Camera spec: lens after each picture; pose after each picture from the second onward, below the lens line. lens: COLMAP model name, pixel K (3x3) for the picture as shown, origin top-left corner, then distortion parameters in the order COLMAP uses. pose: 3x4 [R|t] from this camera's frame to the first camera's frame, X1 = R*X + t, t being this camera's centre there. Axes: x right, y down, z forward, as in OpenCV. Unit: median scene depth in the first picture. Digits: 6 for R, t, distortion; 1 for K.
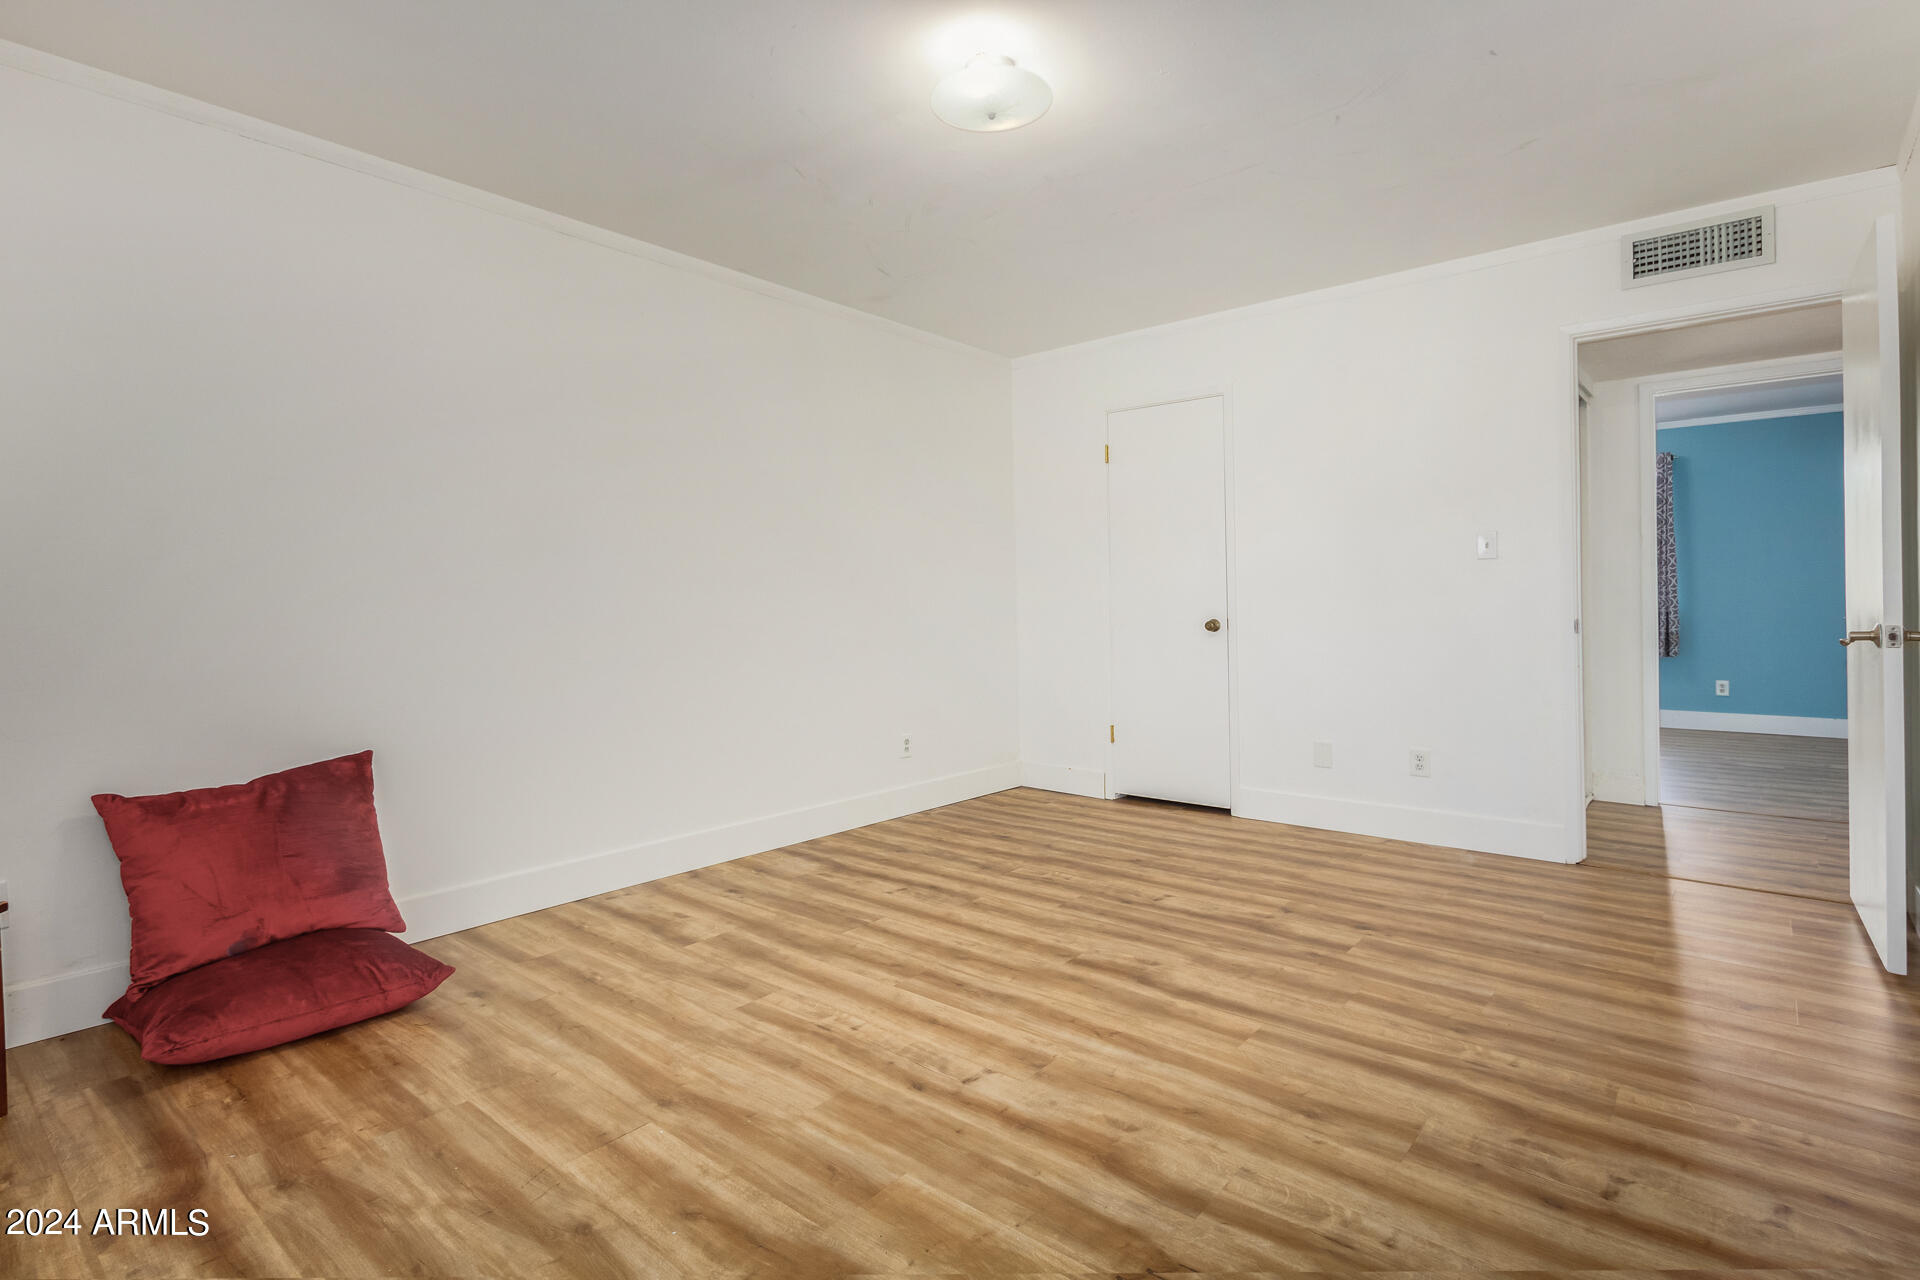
lens RADIAL K [[916.8, 0, 968.0], [0, 916.8, 640.4], [0, 0, 1]] dist [0.005707, -0.008326]
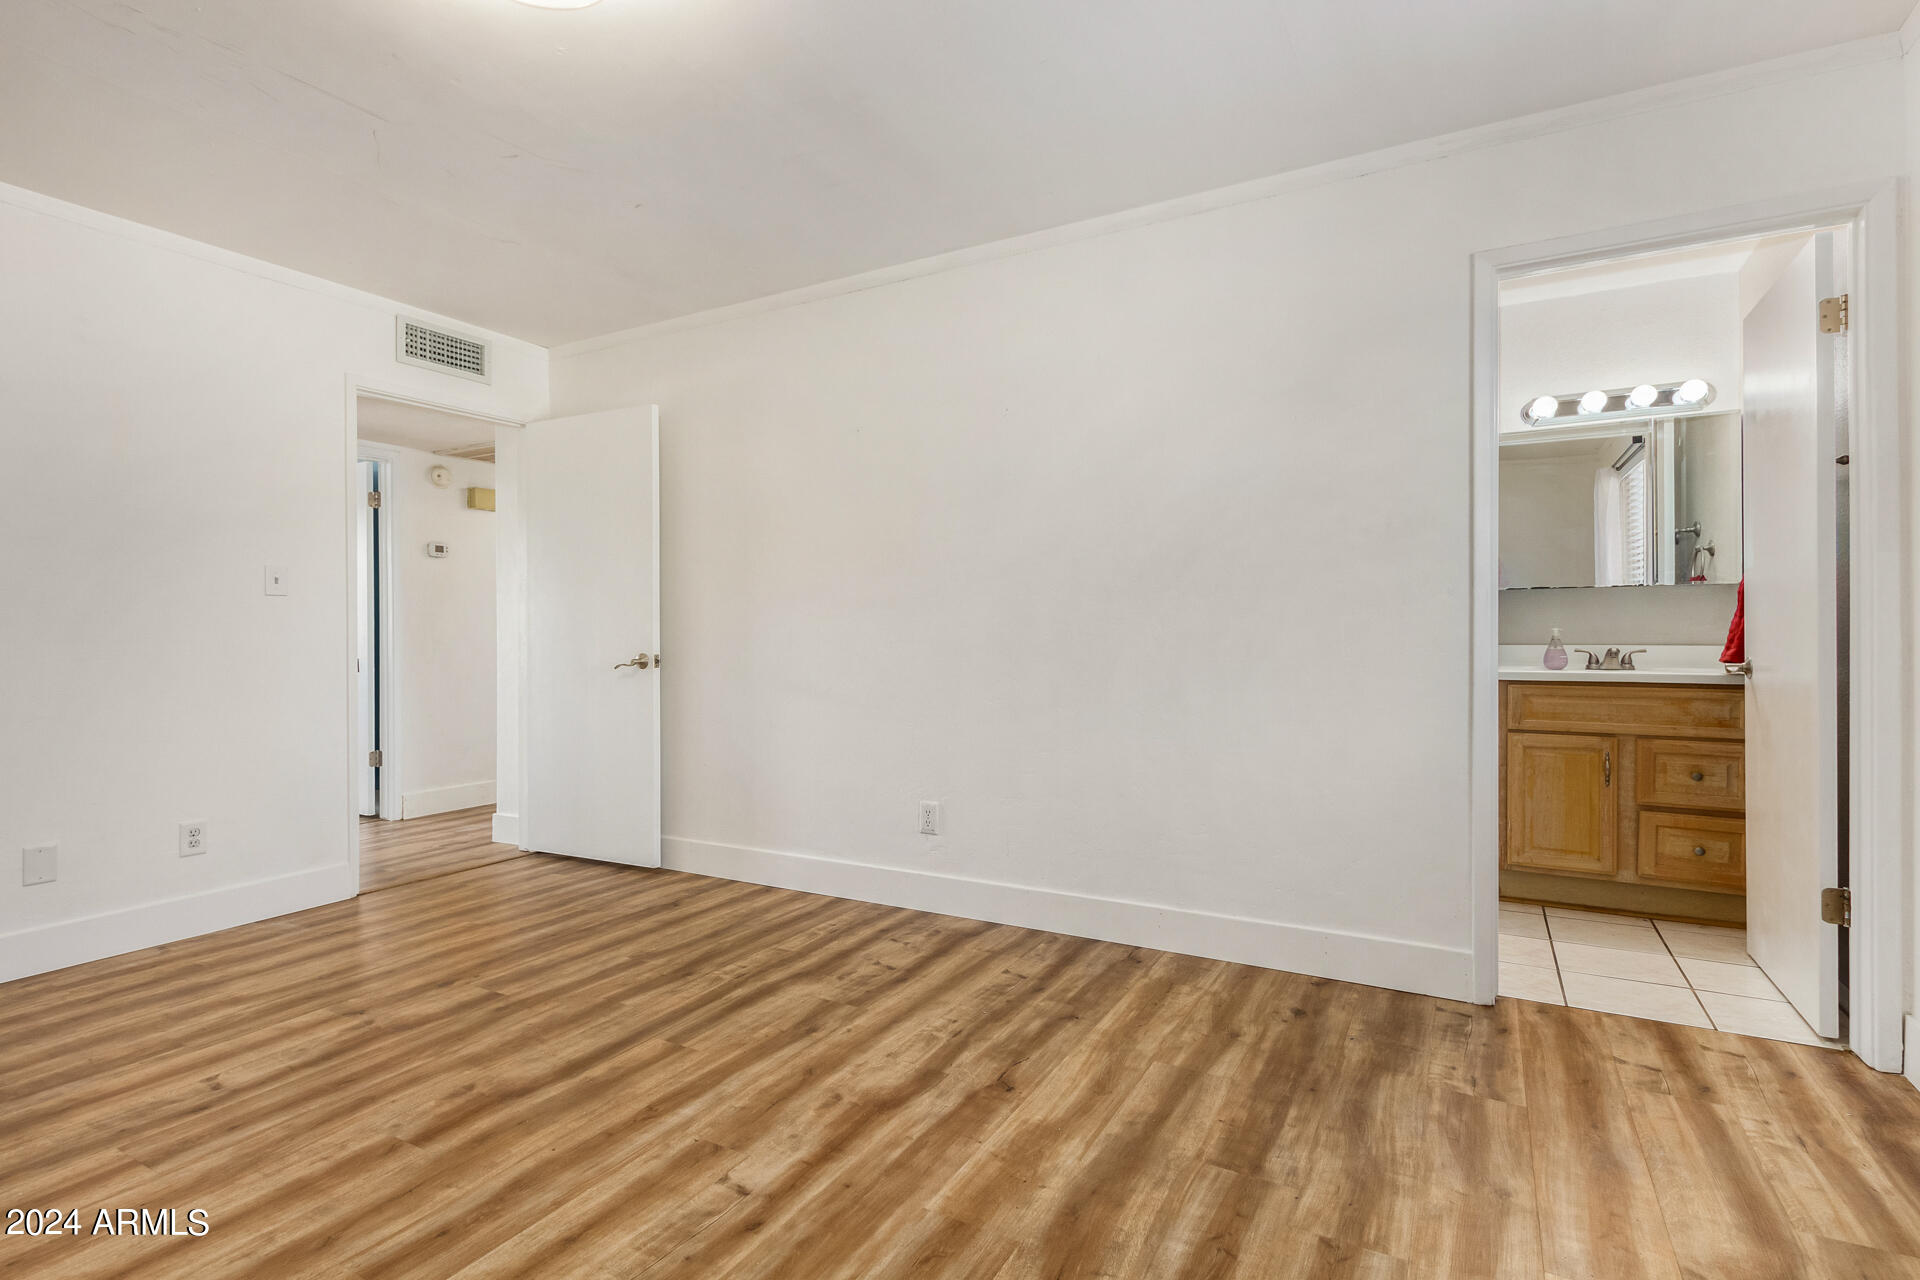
lens RADIAL K [[916.8, 0, 968.0], [0, 916.8, 640.4], [0, 0, 1]] dist [0.005707, -0.008326]
pose [[-0.169771, 0.000201, 0.985484, -0.701139], [0.050527, 0.998686, 0.008501, -0.024662], [-0.984187, 0.051237, -0.169558, 0.726539]]
